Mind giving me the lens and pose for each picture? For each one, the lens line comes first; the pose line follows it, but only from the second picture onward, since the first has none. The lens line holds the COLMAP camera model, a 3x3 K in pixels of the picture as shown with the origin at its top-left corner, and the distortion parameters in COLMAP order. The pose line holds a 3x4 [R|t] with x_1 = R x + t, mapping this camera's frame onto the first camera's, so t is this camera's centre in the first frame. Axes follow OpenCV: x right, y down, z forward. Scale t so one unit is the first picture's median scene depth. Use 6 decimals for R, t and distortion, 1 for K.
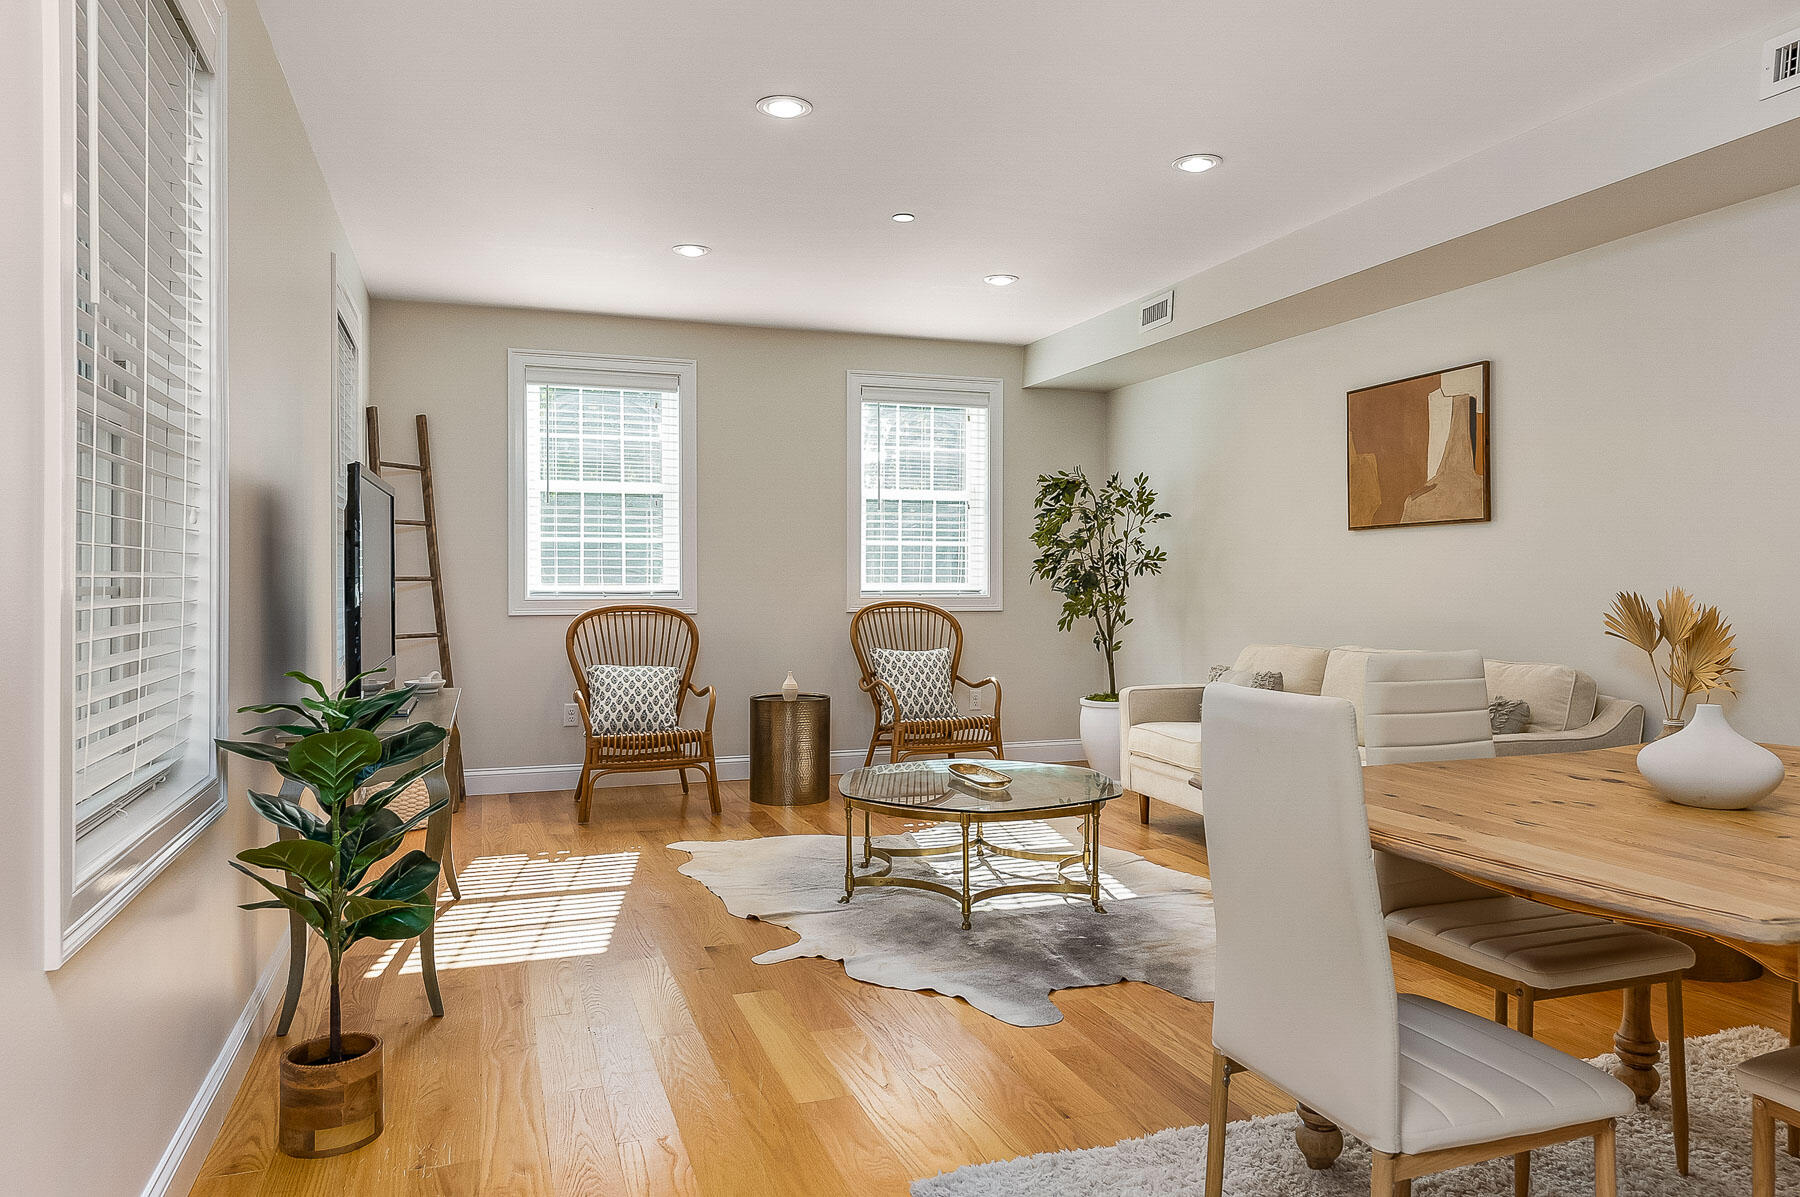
lens RADIAL K [[1197.6, 0, 903.8], [0, 1197.6, 590.0], [0, 0, 1]] dist [0.003551, -0.000809]
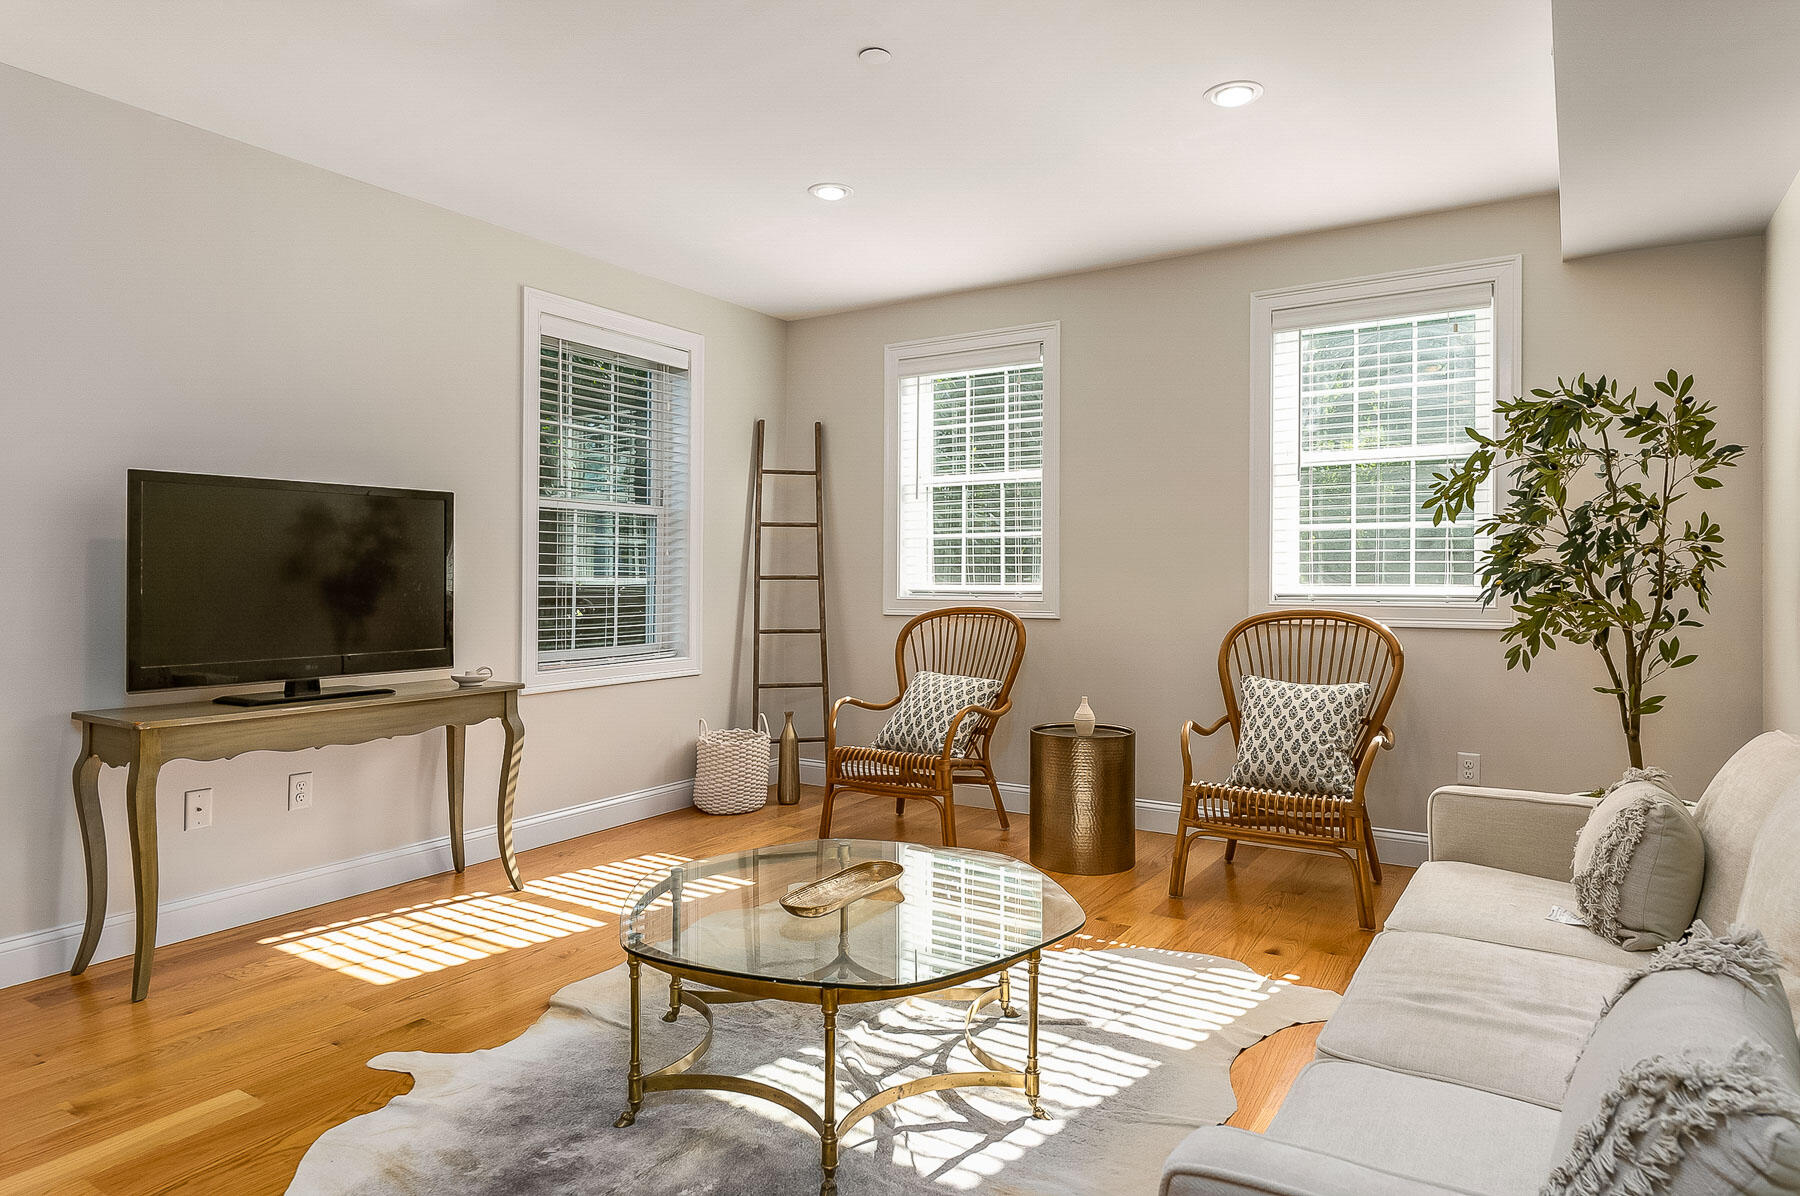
lens RADIAL K [[1047.8, 0, 898.7], [0, 1047.8, 580.8], [0, 0, 1]] dist [0.005894, -0.000688]
pose [[0.608350, 0.003681, -0.793660, 0.353187], [-0.008184, 0.999965, -0.001636, -0.004989], [0.793627, 0.007490, 0.608359, 0.465407]]
